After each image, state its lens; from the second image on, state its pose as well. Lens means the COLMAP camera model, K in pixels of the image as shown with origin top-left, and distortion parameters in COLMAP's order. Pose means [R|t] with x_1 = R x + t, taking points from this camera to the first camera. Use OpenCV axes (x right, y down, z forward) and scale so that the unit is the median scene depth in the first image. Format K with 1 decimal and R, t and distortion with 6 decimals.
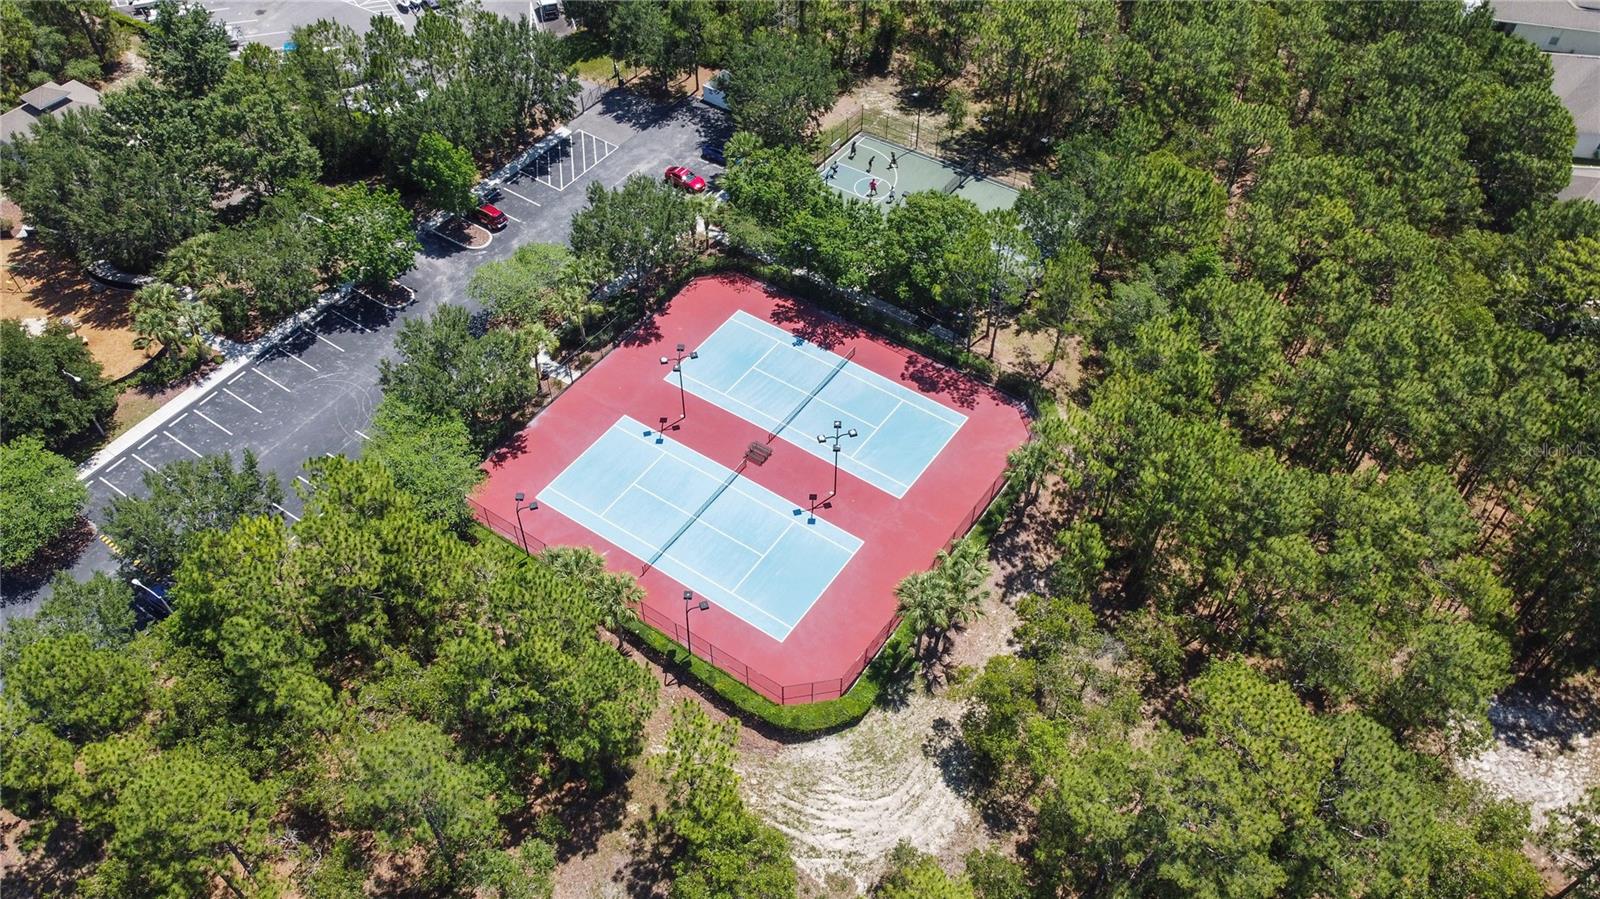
lens RADIAL K [[1212.5, 0, 797.6], [0, 1212.5, 447.6], [0, 0, 1]] dist [-0.005530, 0.006159]
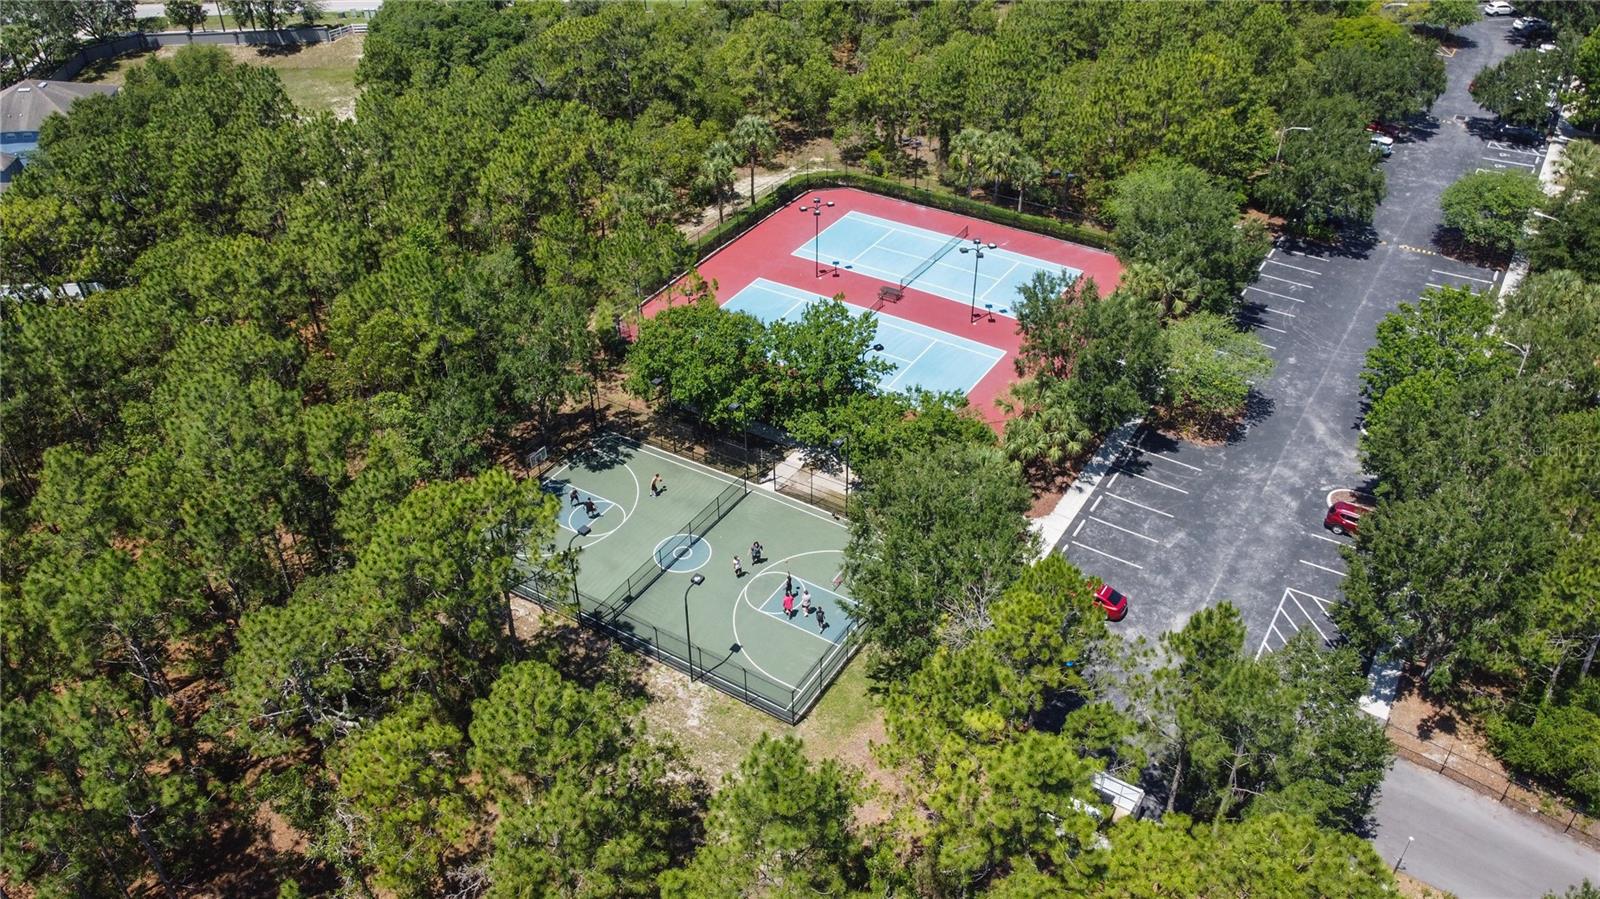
lens RADIAL K [[1212.5, 0, 800.6], [0, 1212.5, 448.4], [0, 0, 1]] dist [-0.005530, 0.006159]
pose [[-0.999259, 0.033508, -0.018942, 0.063898], [-0.015143, 0.110208, 0.993793, -0.939047], [0.035388, 0.993344, -0.109619, 1.128081]]
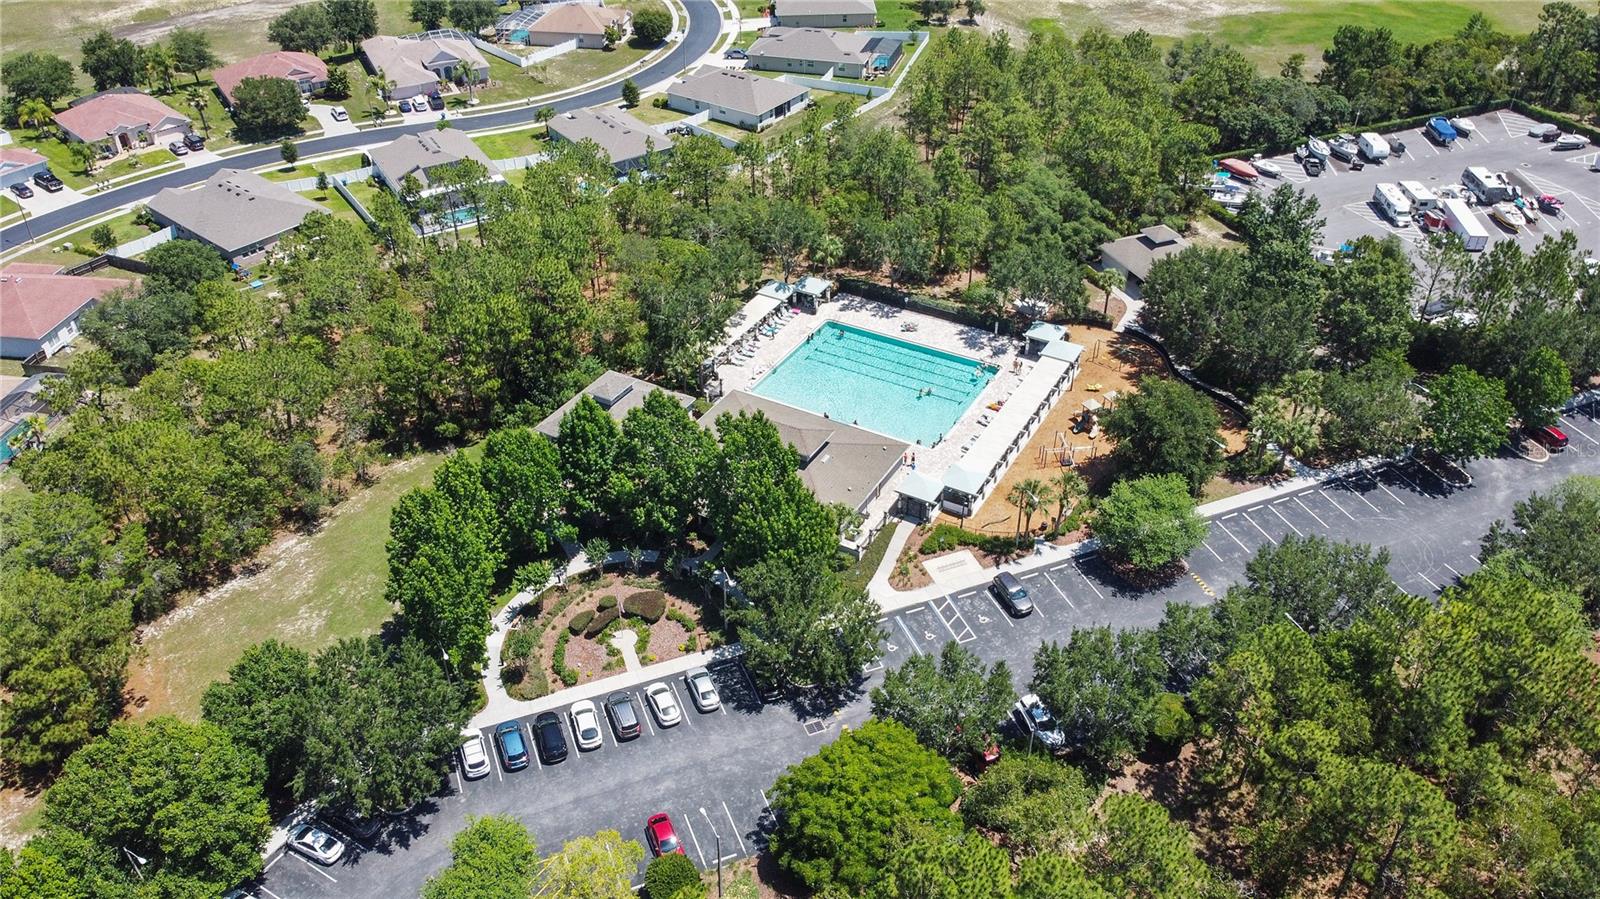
lens RADIAL K [[1212.5, 0, 792.3], [0, 1212.5, 452.1], [0, 0, 1]] dist [-0.005530, 0.006159]
pose [[0.827358, 0.321386, -0.460640, -0.341799], [-0.404970, 0.909615, -0.092737, 0.203331], [0.389201, 0.263272, 0.882729, -0.197033]]
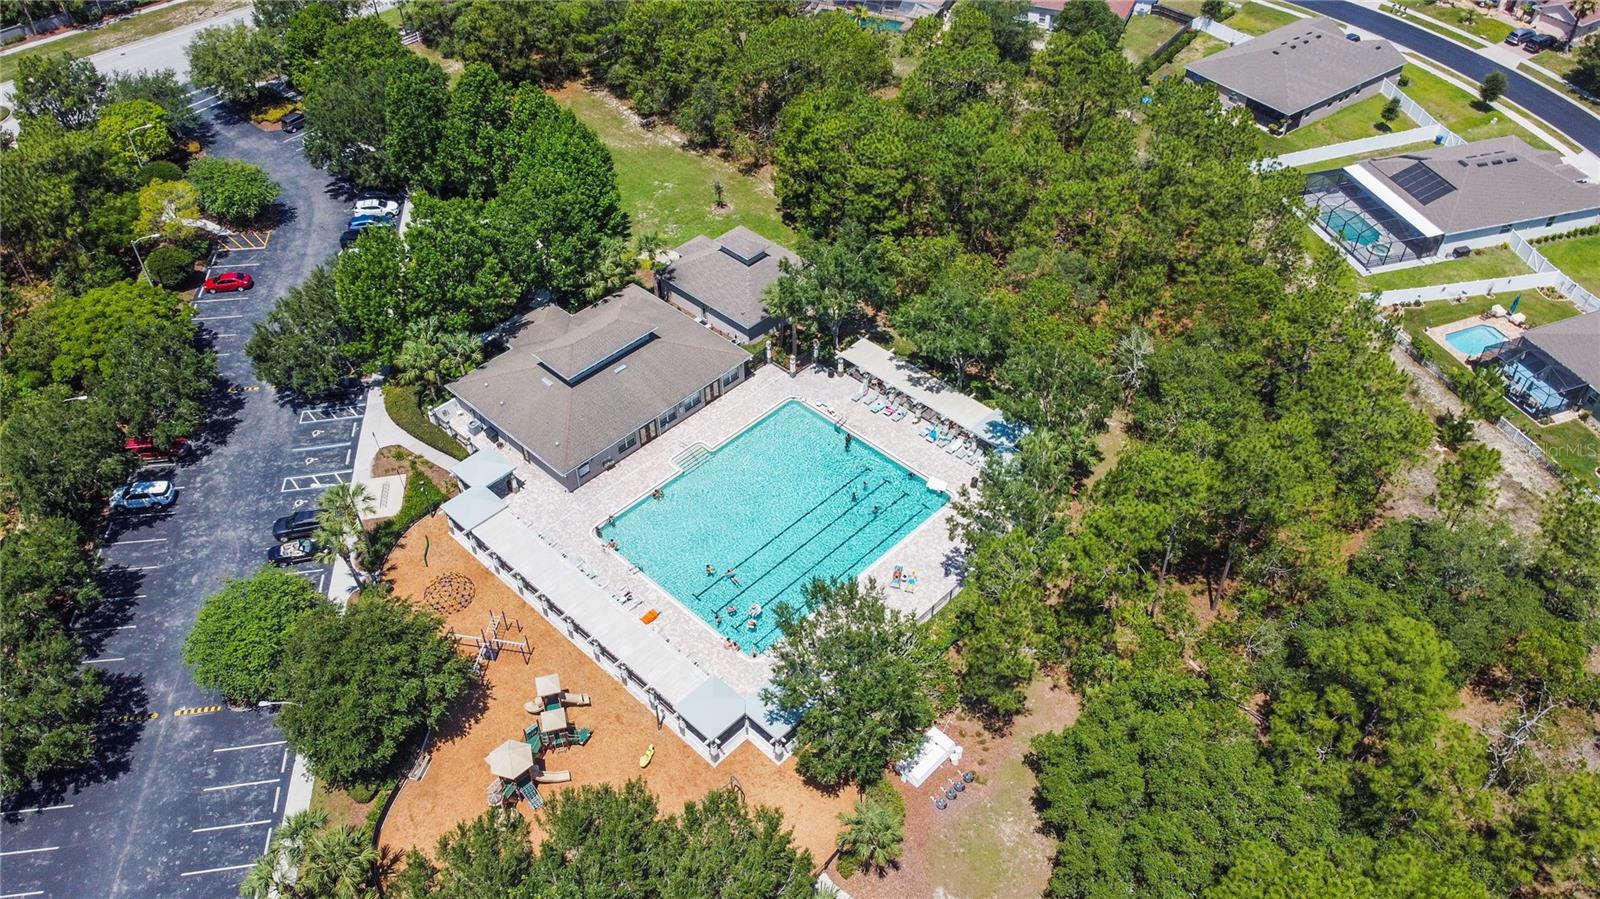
lens RADIAL K [[1212.5, 0, 802.7], [0, 1212.5, 449.3], [0, 0, 1]] dist [-0.005530, 0.006159]
pose [[-0.740516, 0.463432, -0.486690, -0.477728], [-0.487971, 0.127159, 0.863548, -0.821423], [0.462083, 0.876961, 0.131978, 0.792321]]
